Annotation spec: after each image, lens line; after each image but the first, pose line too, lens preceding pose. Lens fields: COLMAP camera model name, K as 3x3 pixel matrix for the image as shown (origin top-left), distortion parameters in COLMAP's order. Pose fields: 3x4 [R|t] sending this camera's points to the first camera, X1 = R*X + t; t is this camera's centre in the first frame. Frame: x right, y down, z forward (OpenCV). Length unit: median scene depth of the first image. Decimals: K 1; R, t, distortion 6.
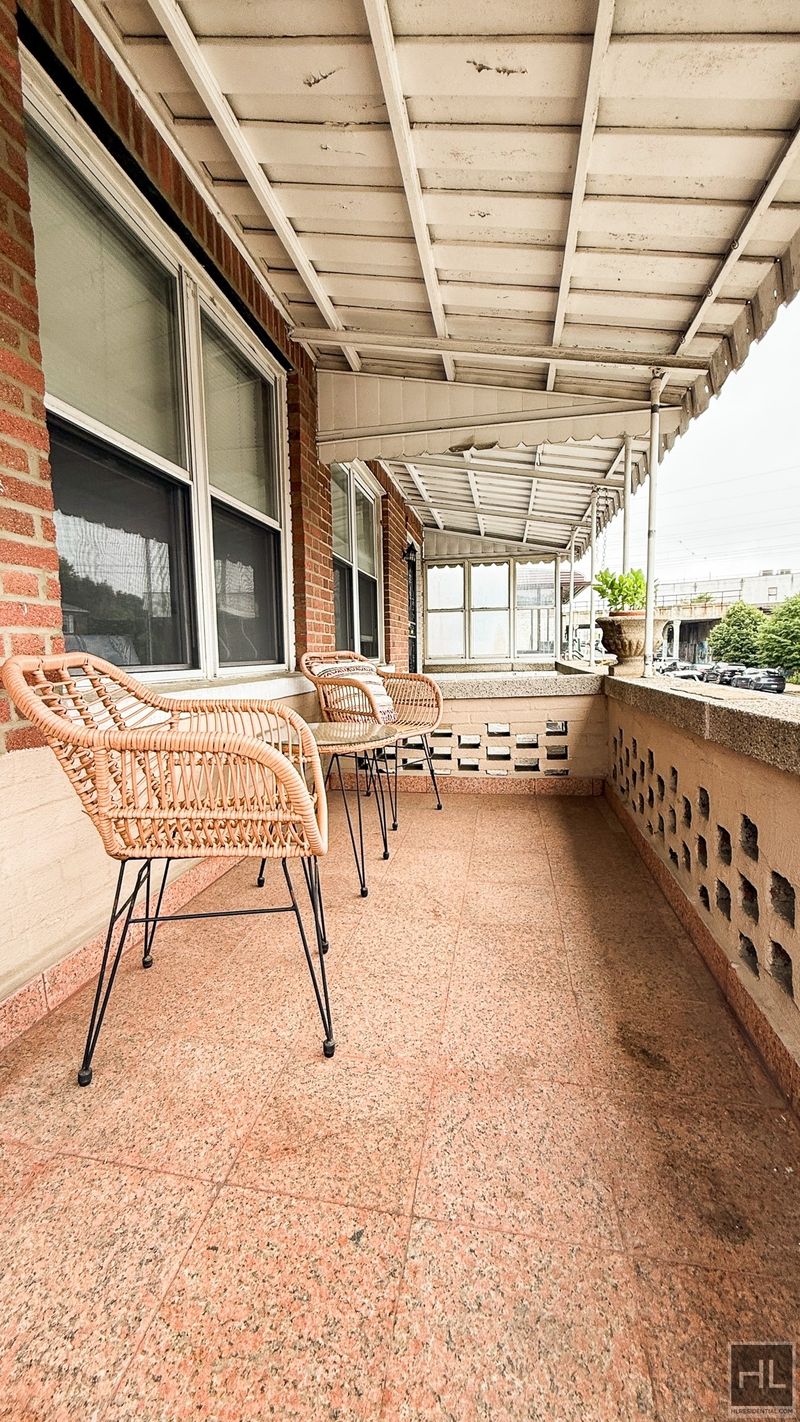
lens RADIAL K [[570.5, 0, 403.1], [0, 570.5, 708.6], [0, 0, 1]] dist [0.002280, 0.000401]
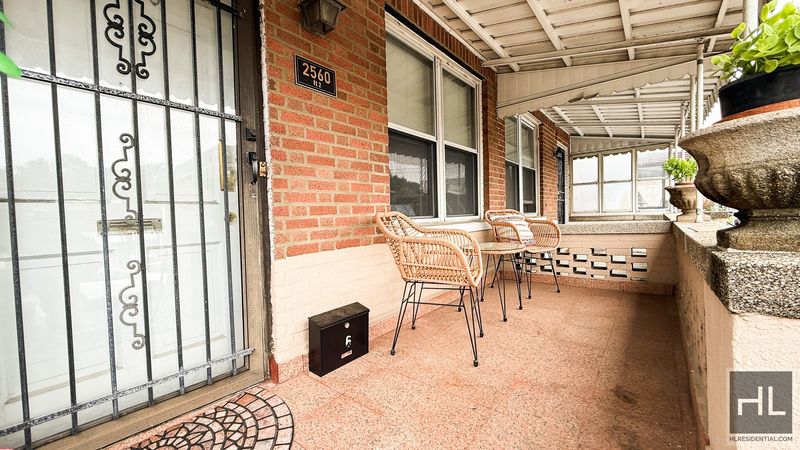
lens RADIAL K [[321.0, 0, 399.2], [0, 321.0, 225.5], [0, 0, 1]] dist [0.002280, 0.000401]
pose [[0.882831, 0.008164, -0.469619, 0.115940], [-0.032557, 0.998508, -0.043845, 0.024600], [0.468560, 0.053998, 0.881780, -0.227692]]
